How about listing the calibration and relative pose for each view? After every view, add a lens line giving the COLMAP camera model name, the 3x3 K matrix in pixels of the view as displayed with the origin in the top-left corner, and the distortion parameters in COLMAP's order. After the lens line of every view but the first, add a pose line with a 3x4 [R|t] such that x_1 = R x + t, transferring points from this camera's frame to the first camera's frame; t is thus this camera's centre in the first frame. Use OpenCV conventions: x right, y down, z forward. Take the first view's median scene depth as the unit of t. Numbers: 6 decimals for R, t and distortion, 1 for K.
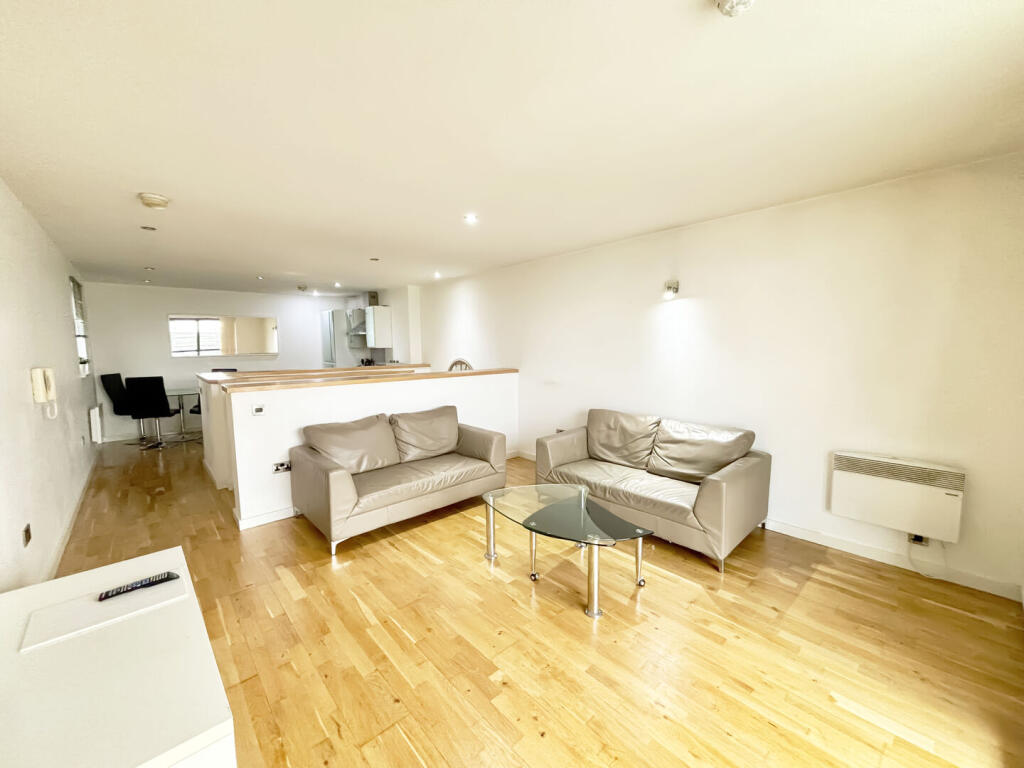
lens RADIAL K [[414.5, 0, 510.7], [0, 414.5, 383.2], [0, 0, 1]] dist [0.011403, -0.000389]
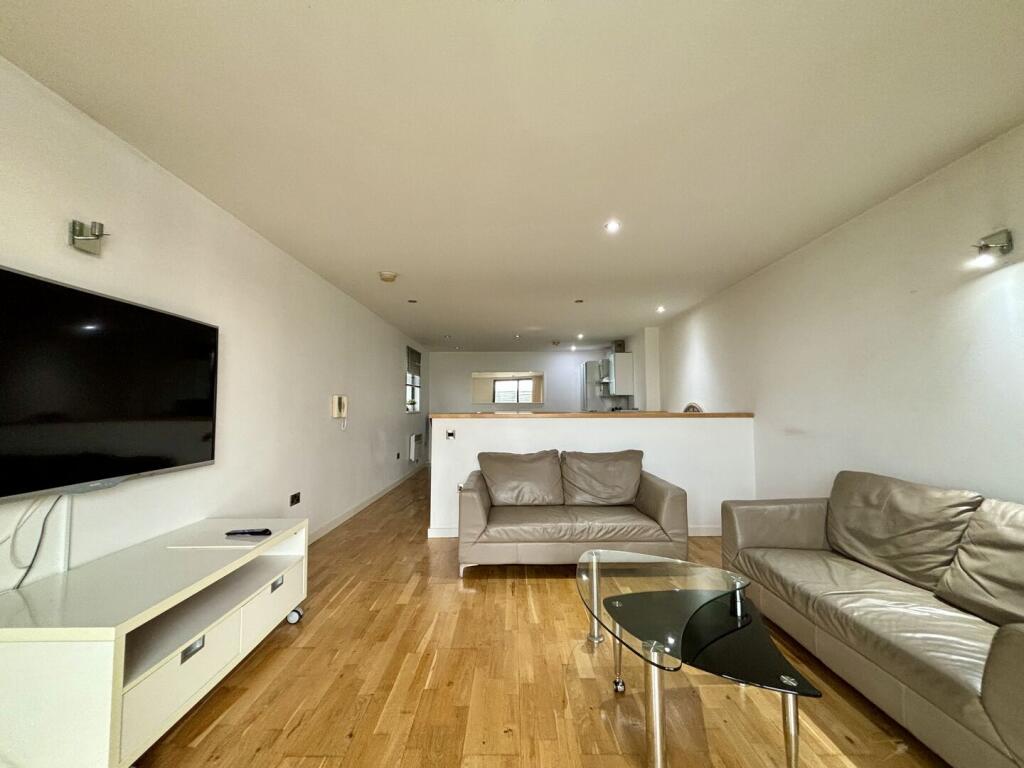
lens RADIAL K [[414.5, 0, 510.7], [0, 414.5, 383.2], [0, 0, 1]] dist [0.011403, -0.000389]
pose [[0.739146, -0.034928, -0.672640, 0.289284], [-0.067996, 0.989683, -0.126110, 0.052739], [0.670105, 0.138950, 0.729145, 0.227885]]
